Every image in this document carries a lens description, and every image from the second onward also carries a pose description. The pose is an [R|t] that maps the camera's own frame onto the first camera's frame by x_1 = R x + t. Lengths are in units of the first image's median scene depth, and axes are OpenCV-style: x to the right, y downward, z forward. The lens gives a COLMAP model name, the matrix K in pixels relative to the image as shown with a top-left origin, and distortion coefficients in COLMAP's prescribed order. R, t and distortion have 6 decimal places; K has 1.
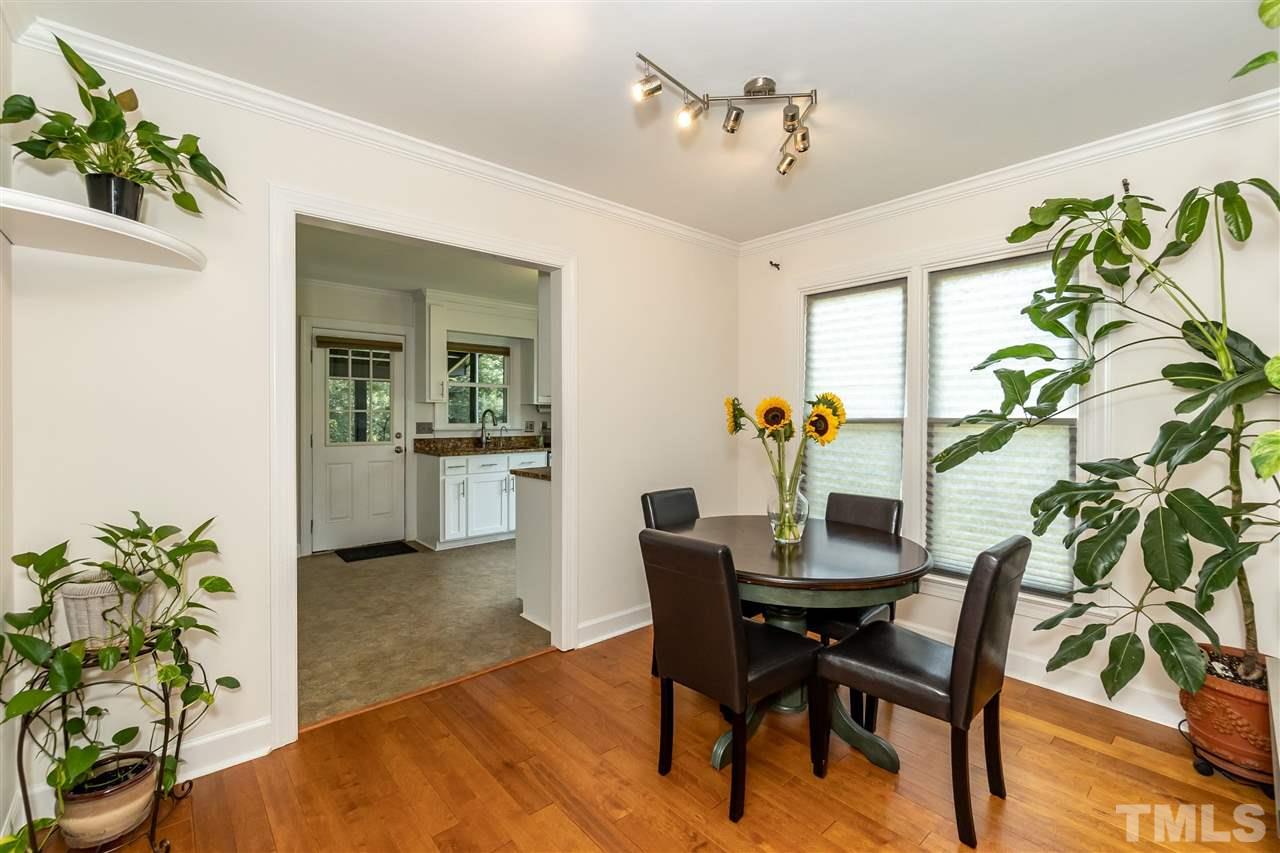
lens RADIAL K [[551.6, 0, 635.4], [0, 551.6, 419.1], [0, 0, 1]] dist [-0.003530, -0.000003]
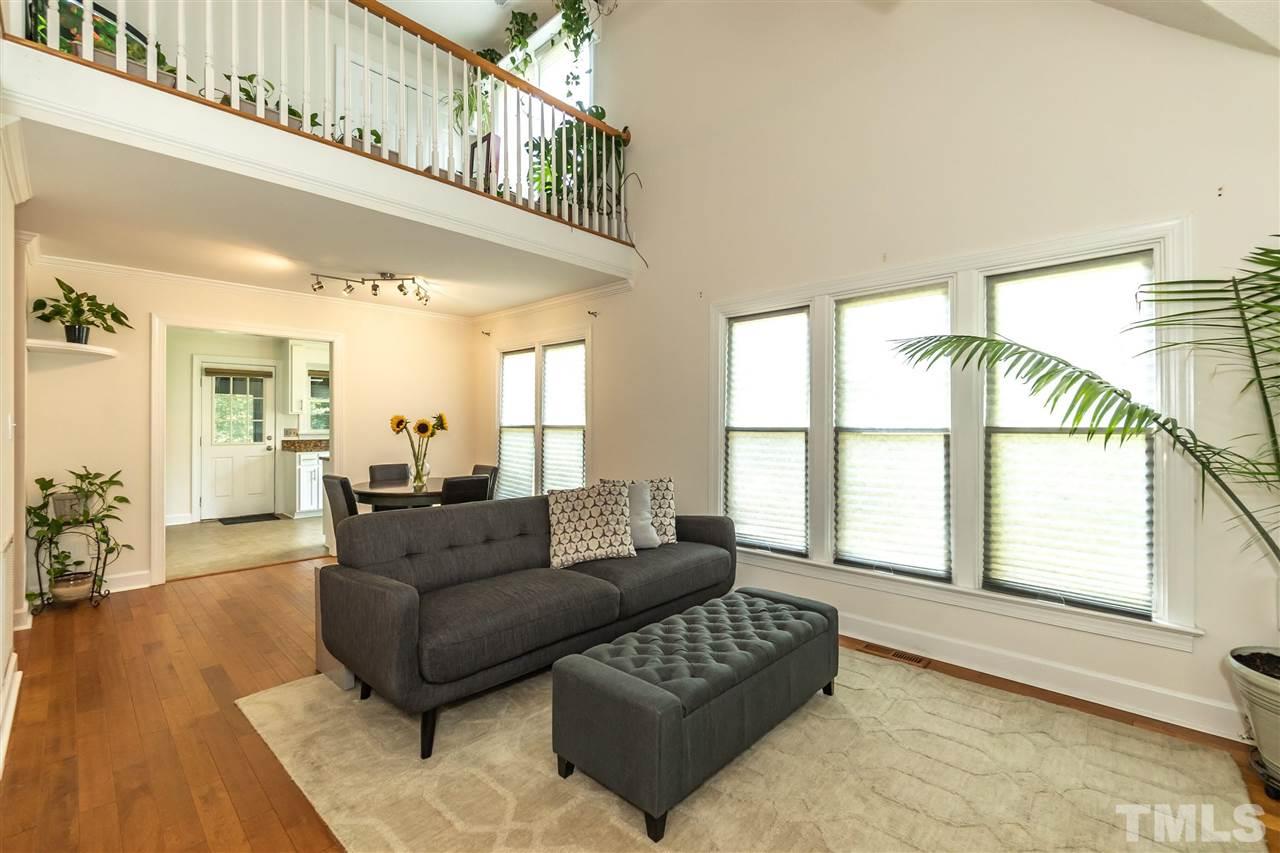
lens RADIAL K [[550.1, 0, 642.5], [0, 550.1, 419.4], [0, 0, 1]] dist [-0.008539, -0.000425]
pose [[0.995473, -0.002030, 0.095019, 0.406140], [0.003242, 0.999915, -0.012599, 0.003496], [-0.094986, 0.012850, 0.995396, -0.505330]]
